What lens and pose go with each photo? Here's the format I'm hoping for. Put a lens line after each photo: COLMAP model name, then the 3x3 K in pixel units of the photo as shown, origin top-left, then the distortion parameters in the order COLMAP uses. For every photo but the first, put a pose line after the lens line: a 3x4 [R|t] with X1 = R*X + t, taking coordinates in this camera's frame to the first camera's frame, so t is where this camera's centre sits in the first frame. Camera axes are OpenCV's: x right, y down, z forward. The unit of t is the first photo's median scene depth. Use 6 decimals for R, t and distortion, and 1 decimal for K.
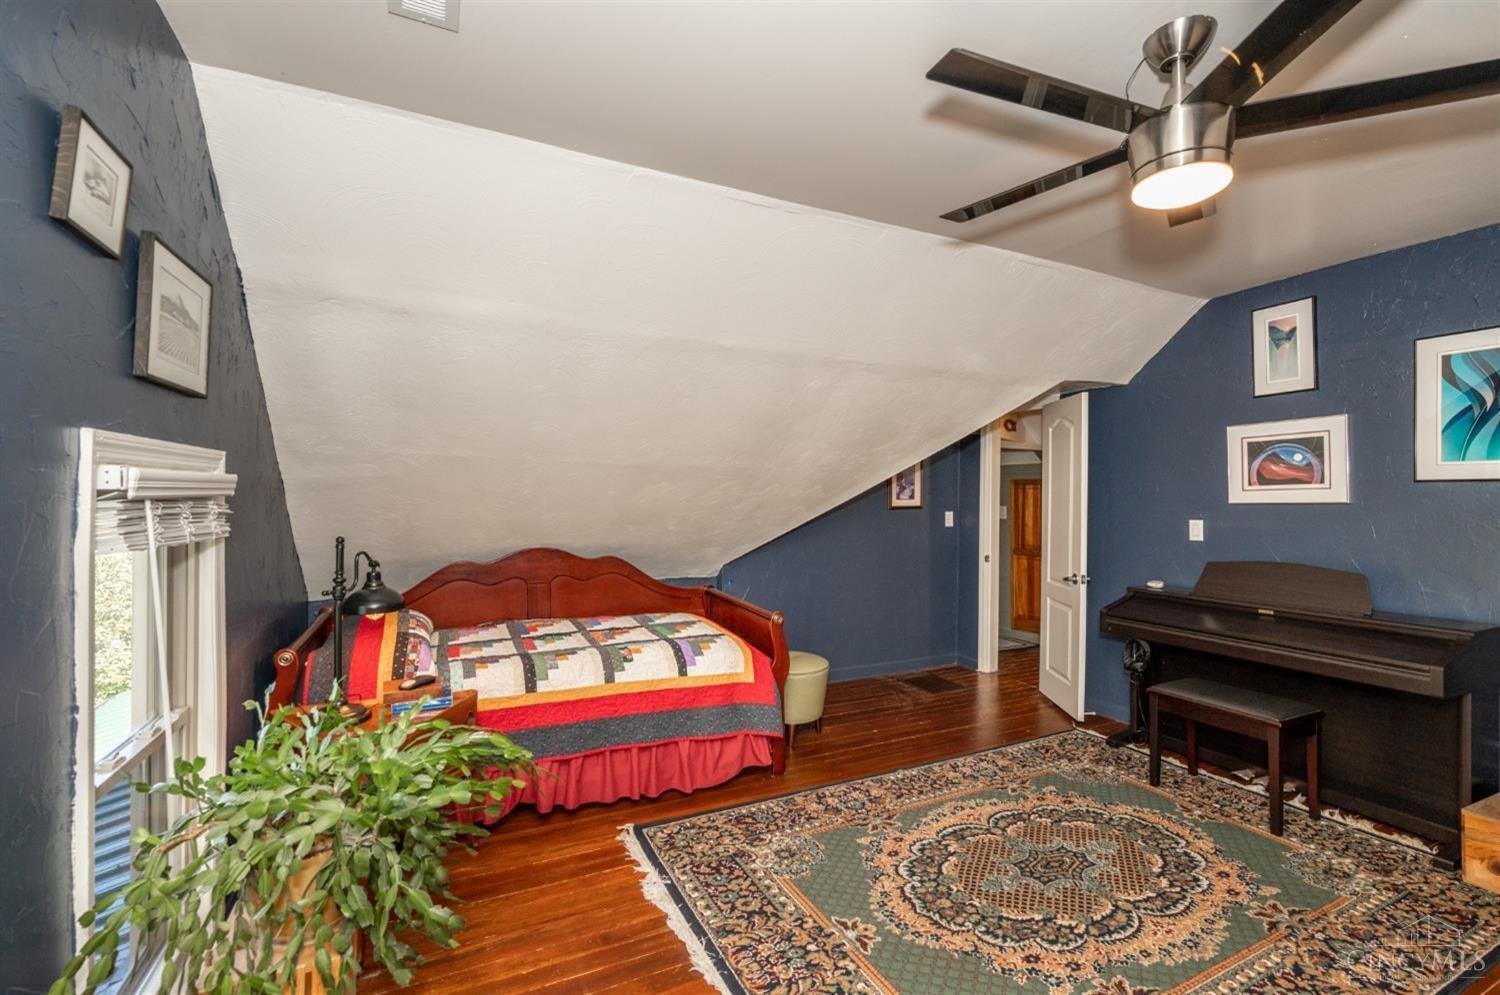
lens RADIAL K [[650.6, 0, 749.2], [0, 650.6, 493.6], [0, 0, 1]] dist [-0.001119, -0.000205]
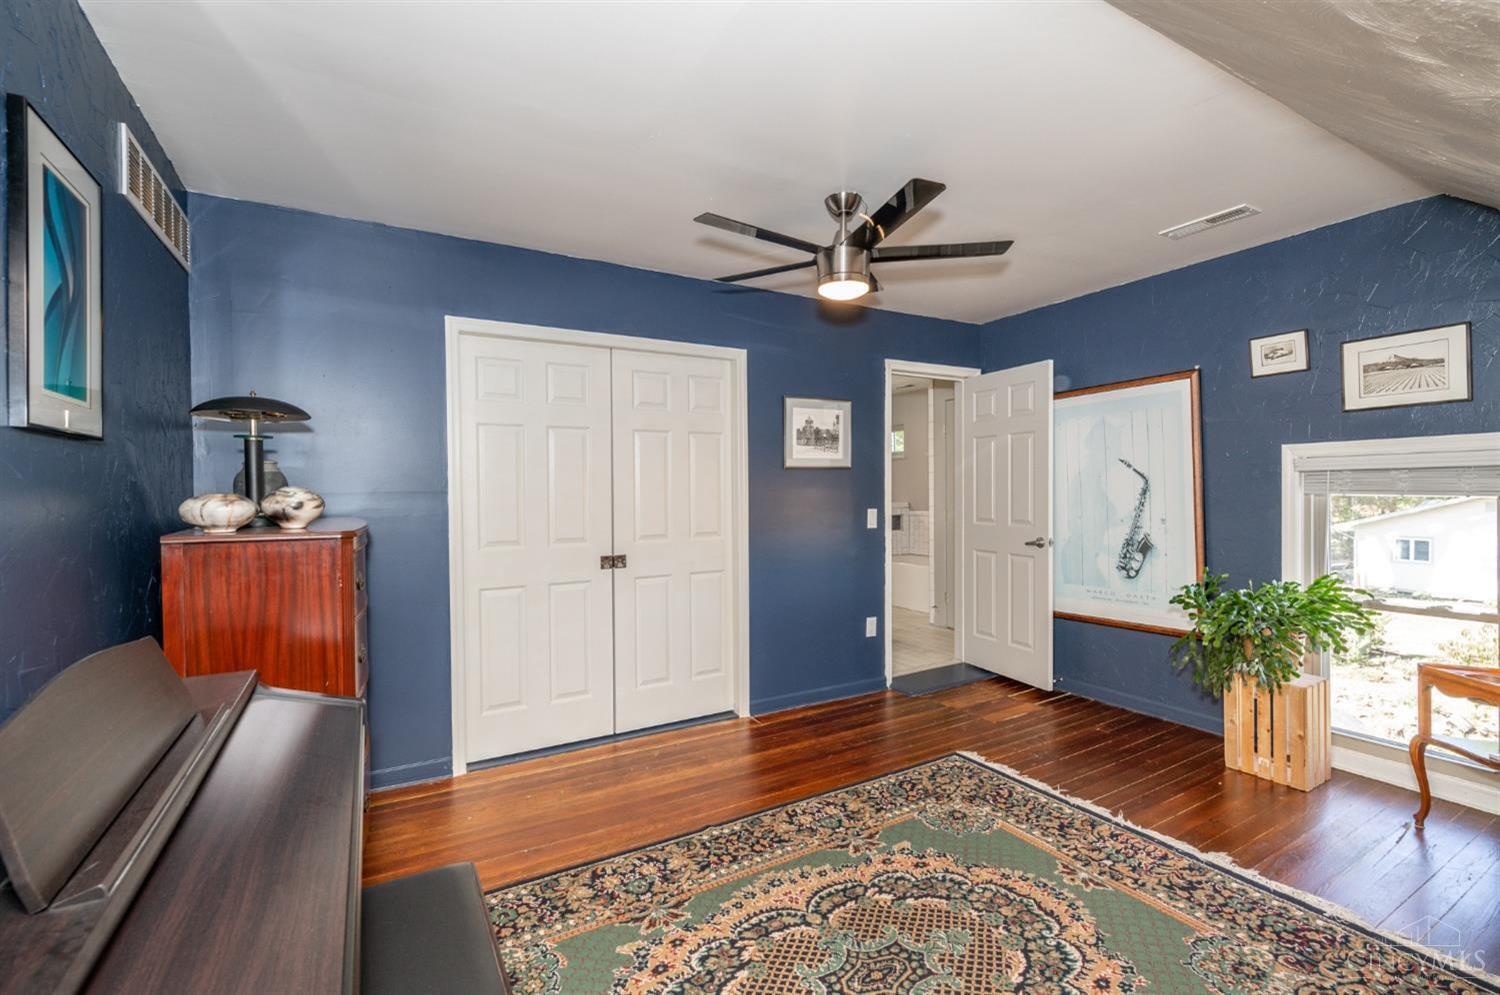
lens RADIAL K [[650.6, 0, 749.0], [0, 650.6, 493.7], [0, 0, 1]] dist [-0.001119, -0.000205]
pose [[-0.996382, 0.008684, -0.084545, 0.770082], [0.008452, 0.999959, 0.003101, 0.040571], [0.084569, 0.002376, -0.996415, 1.968176]]
